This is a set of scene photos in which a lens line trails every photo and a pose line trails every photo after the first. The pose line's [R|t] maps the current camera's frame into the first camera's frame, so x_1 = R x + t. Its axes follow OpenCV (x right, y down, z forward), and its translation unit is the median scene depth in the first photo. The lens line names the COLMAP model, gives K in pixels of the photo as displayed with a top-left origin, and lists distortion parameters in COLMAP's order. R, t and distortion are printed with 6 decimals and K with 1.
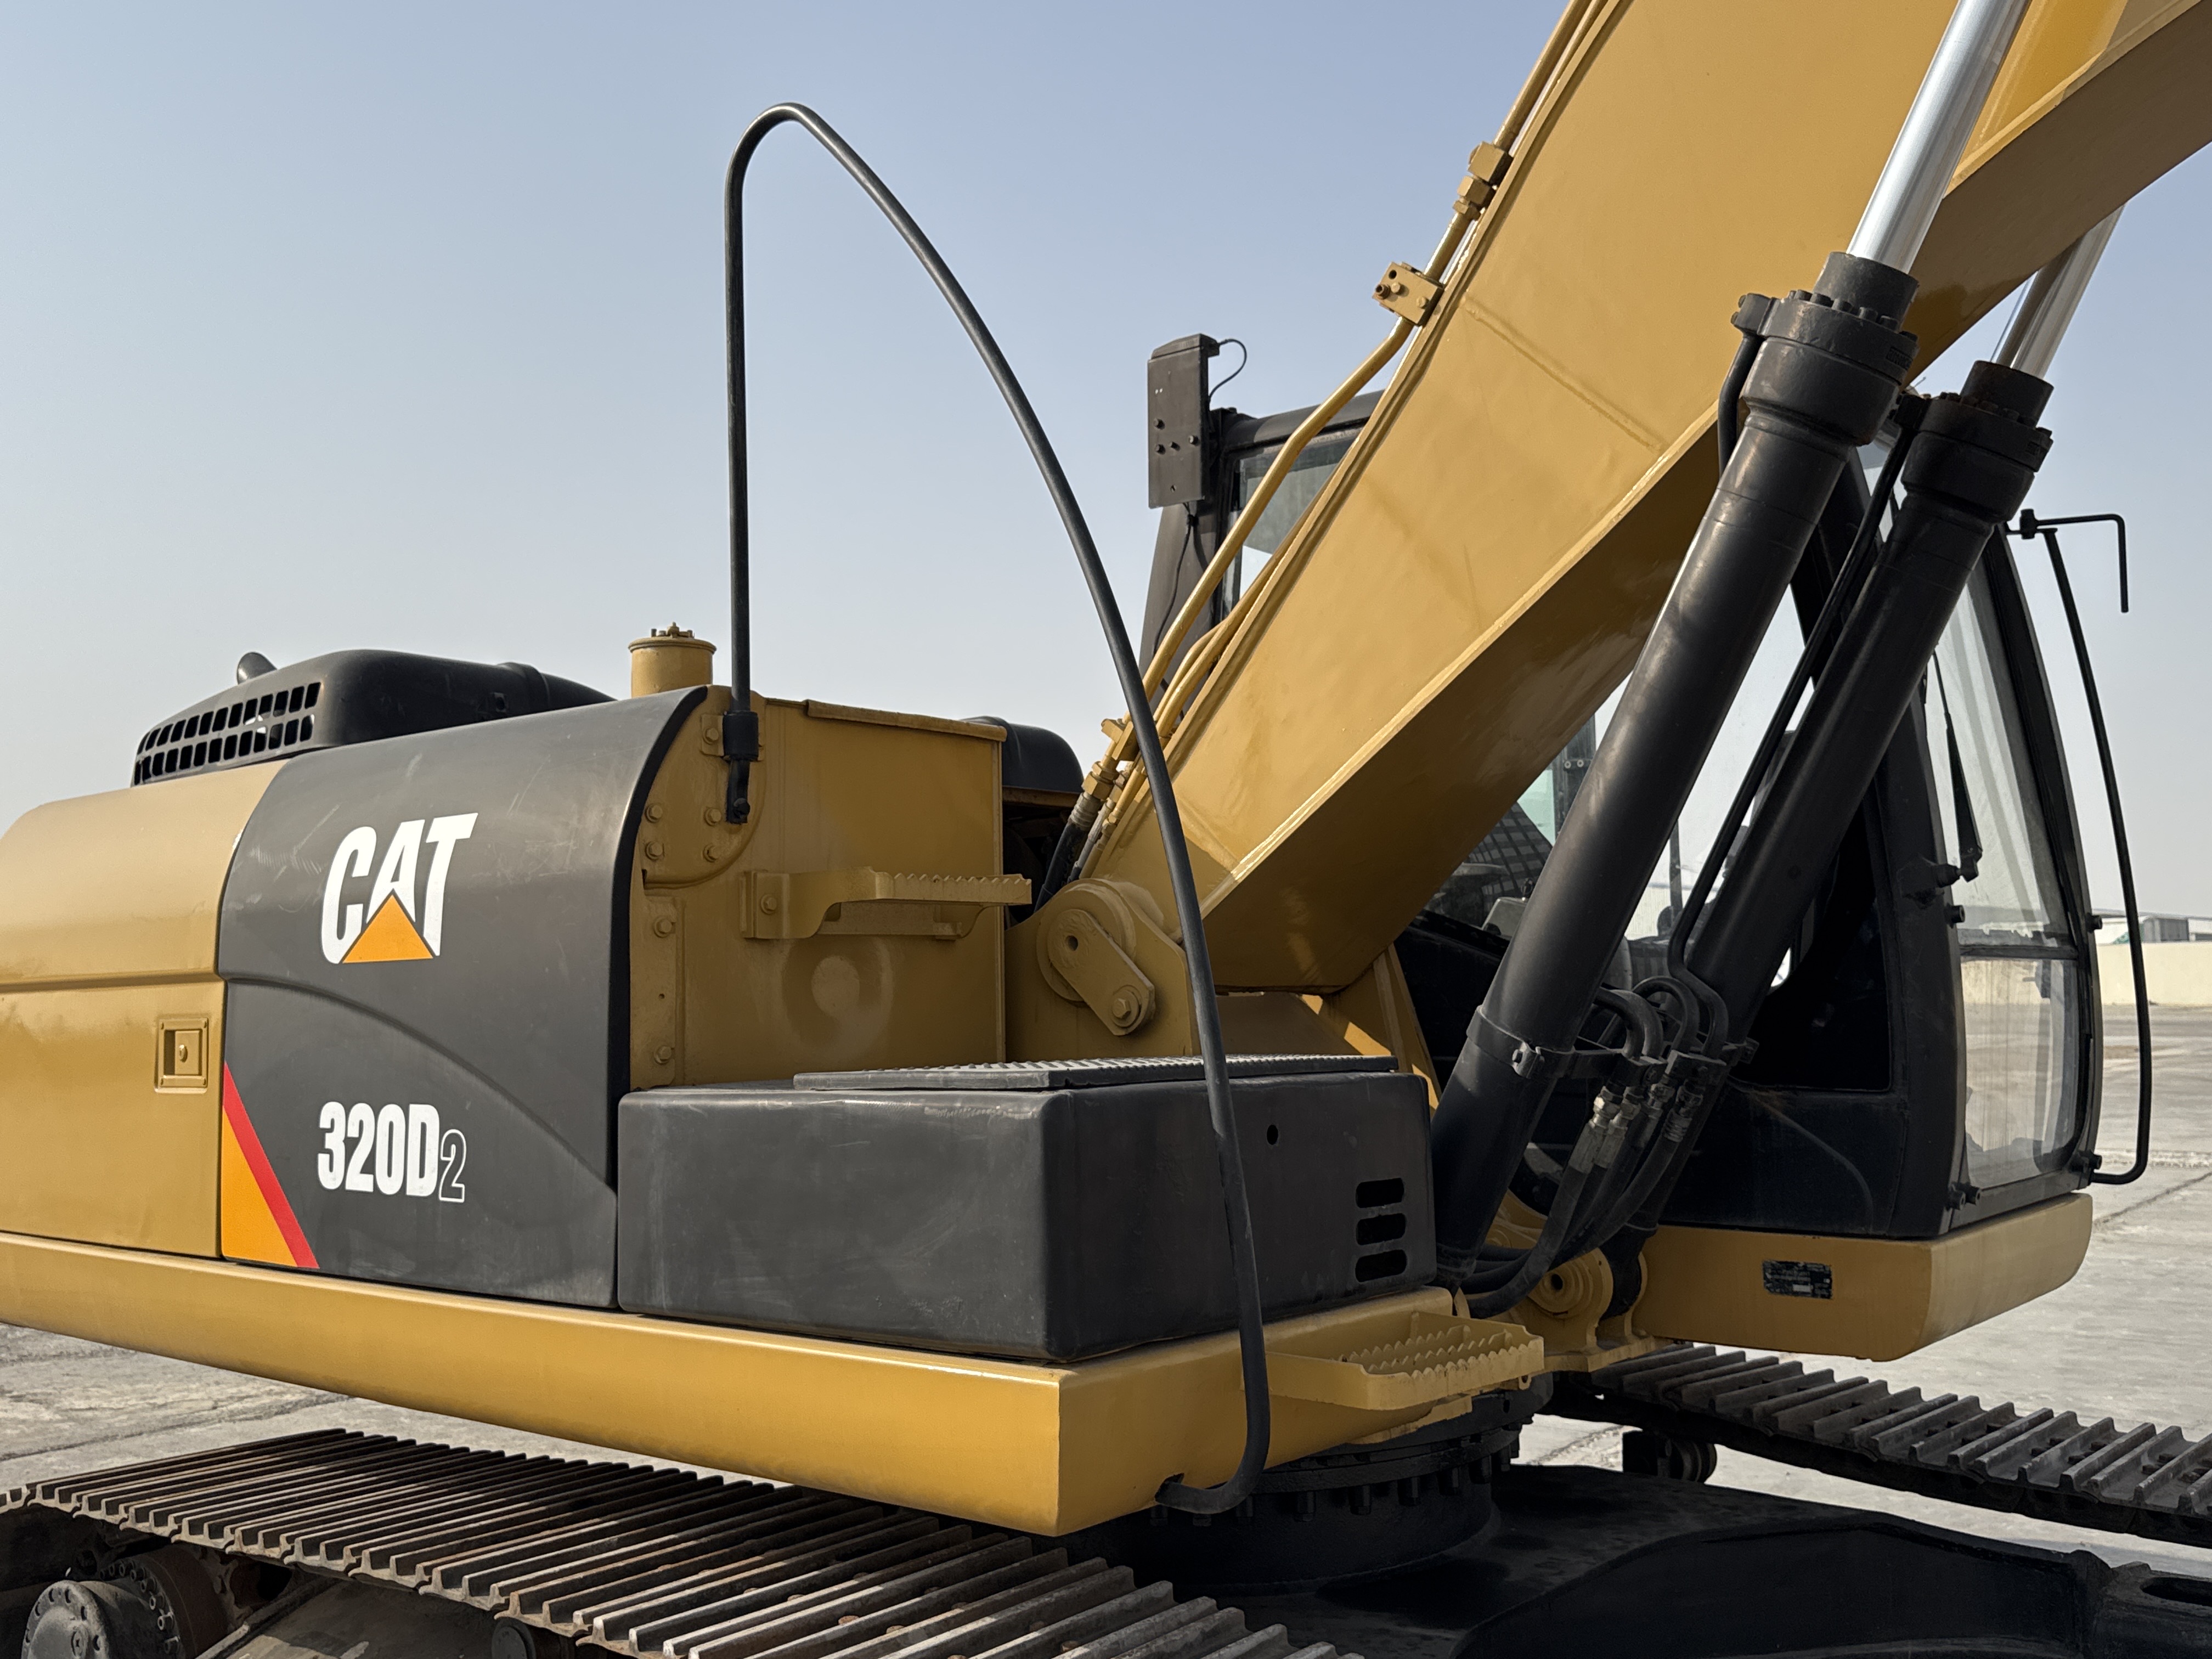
lens RADIAL K [[2017.4, 0, 1123.9], [0, 2017.4, 830.9], [0, 0, 1]] dist [0.000727, 0.000000]
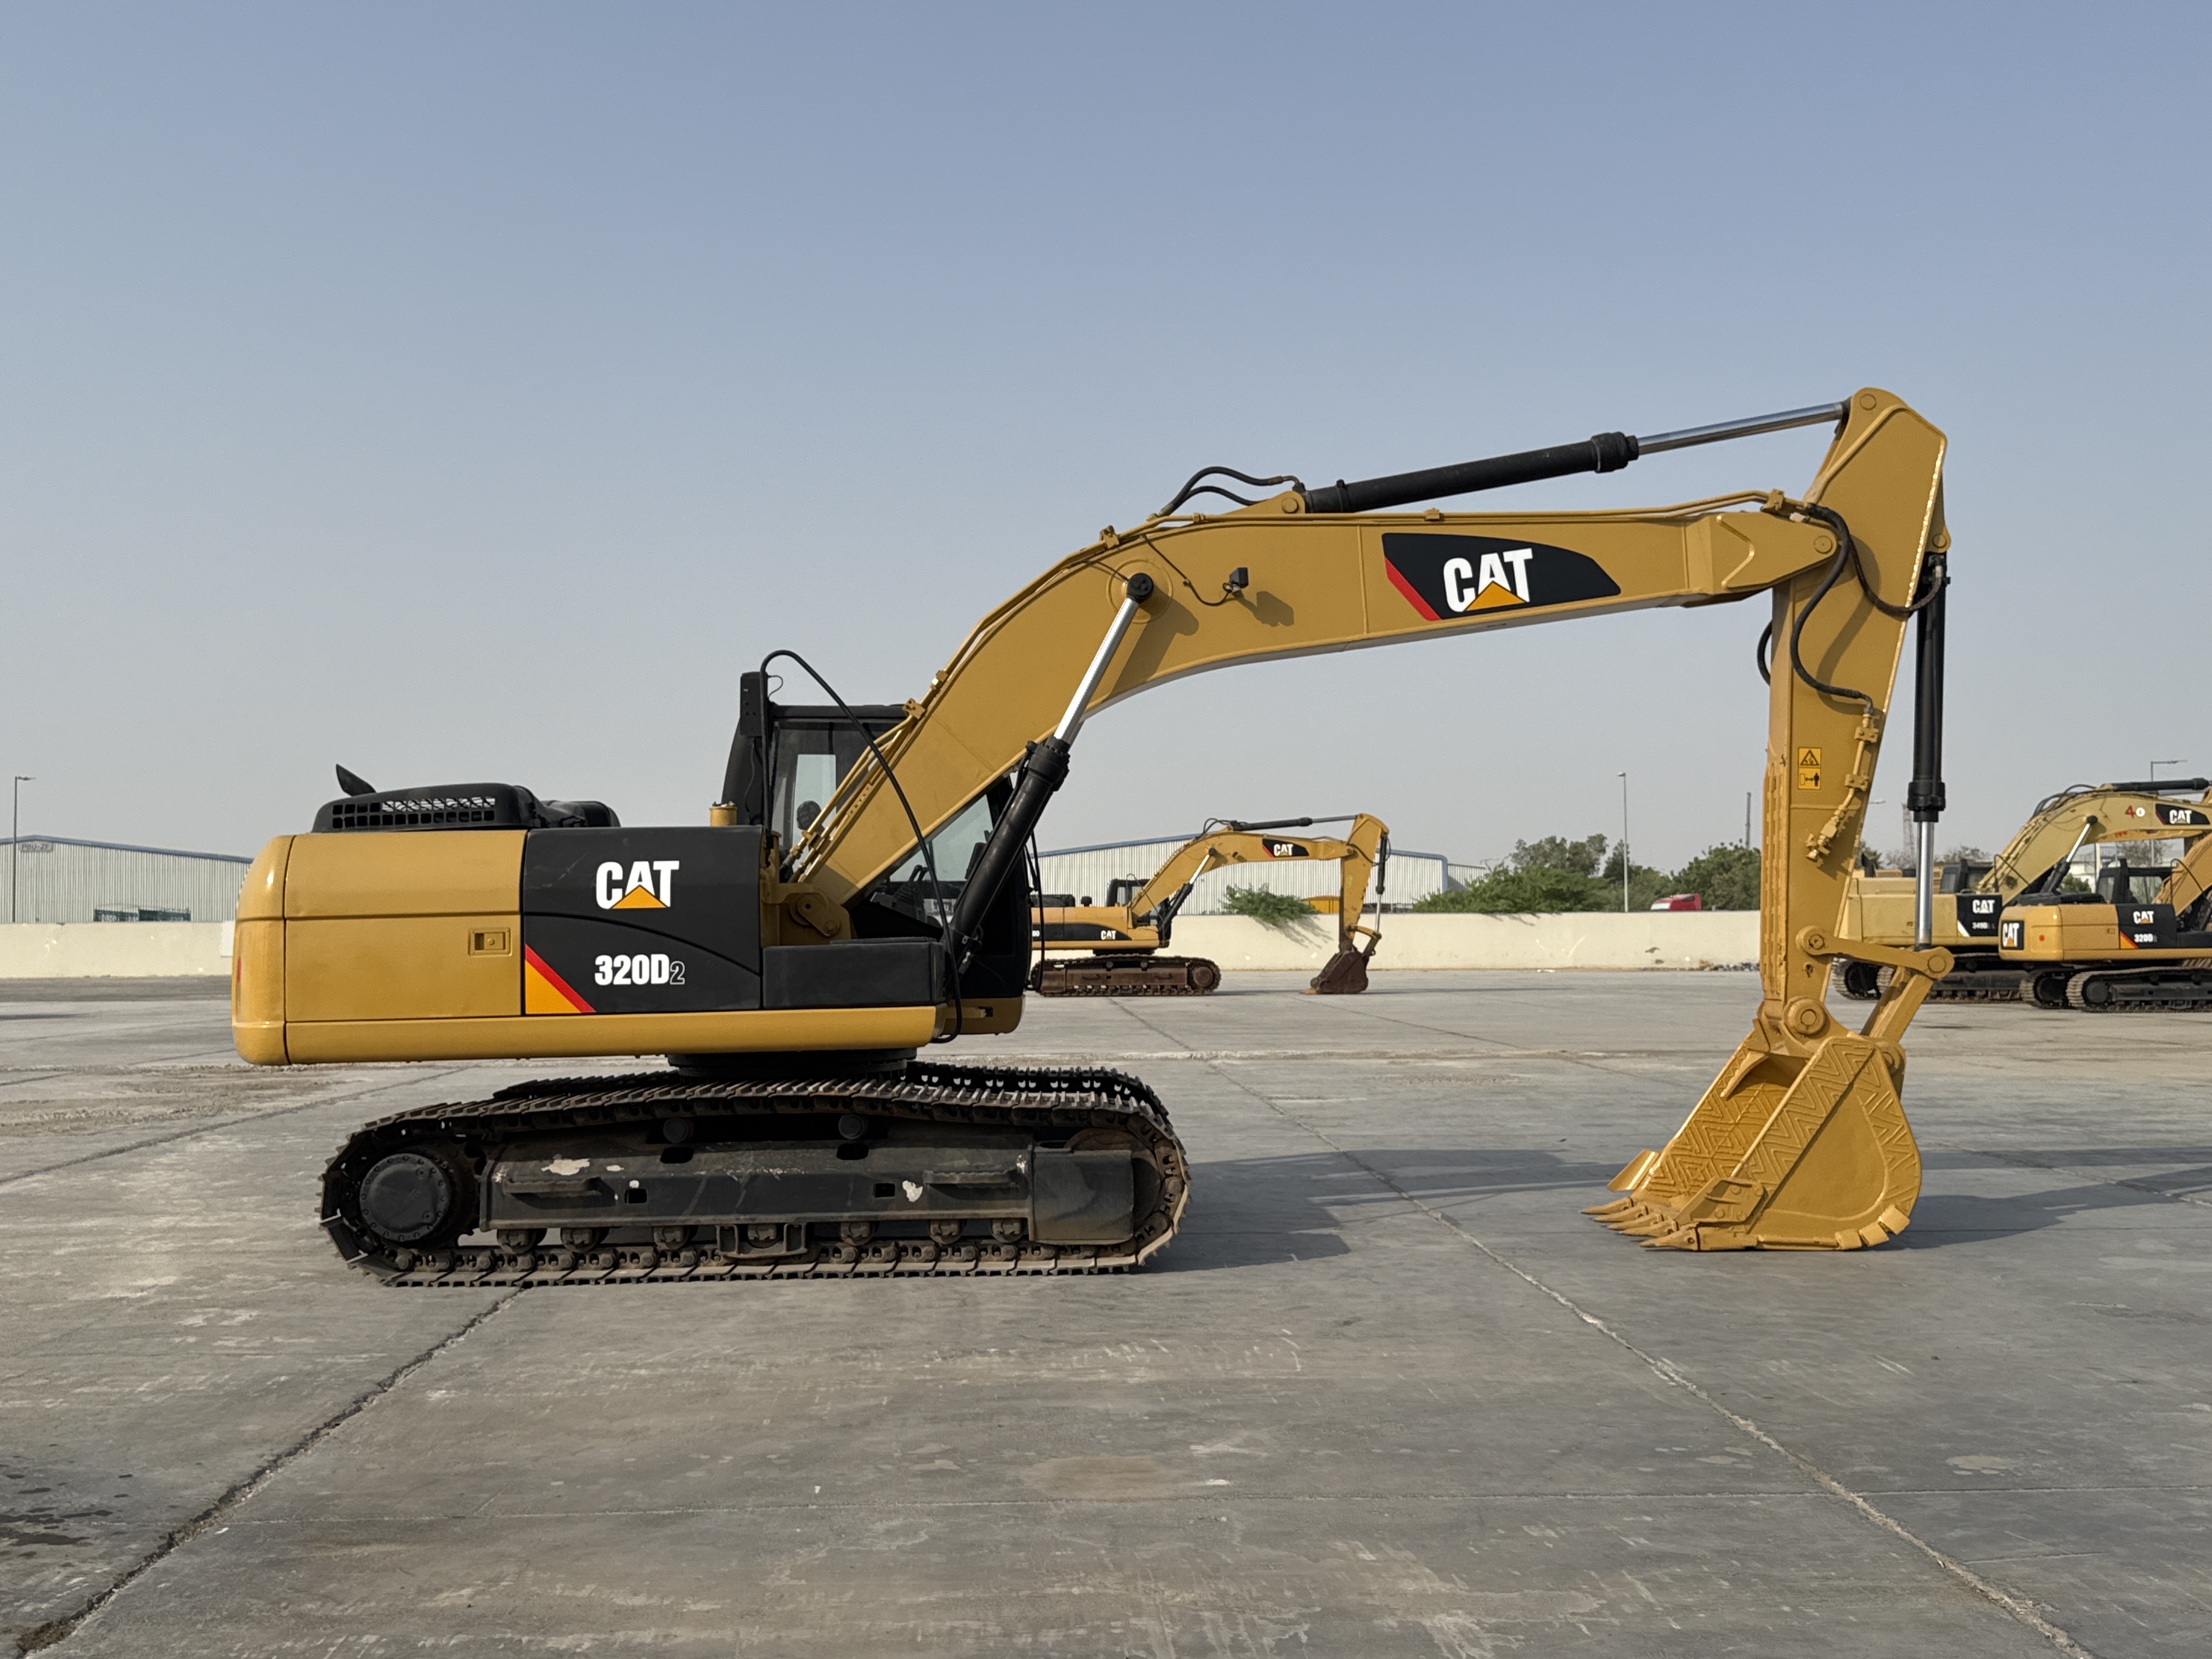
lens RADIAL K [[2069.6, 0, 1107.7], [0, 2069.6, 843.4], [0, 0, 1]] dist [0.088582, 0.000000]
pose [[0.758466, 0.039445, 0.650518, -1.911684], [-0.049867, 0.998753, -0.002419, -0.061640], [-0.649802, -0.030604, 0.759487, -1.873480]]
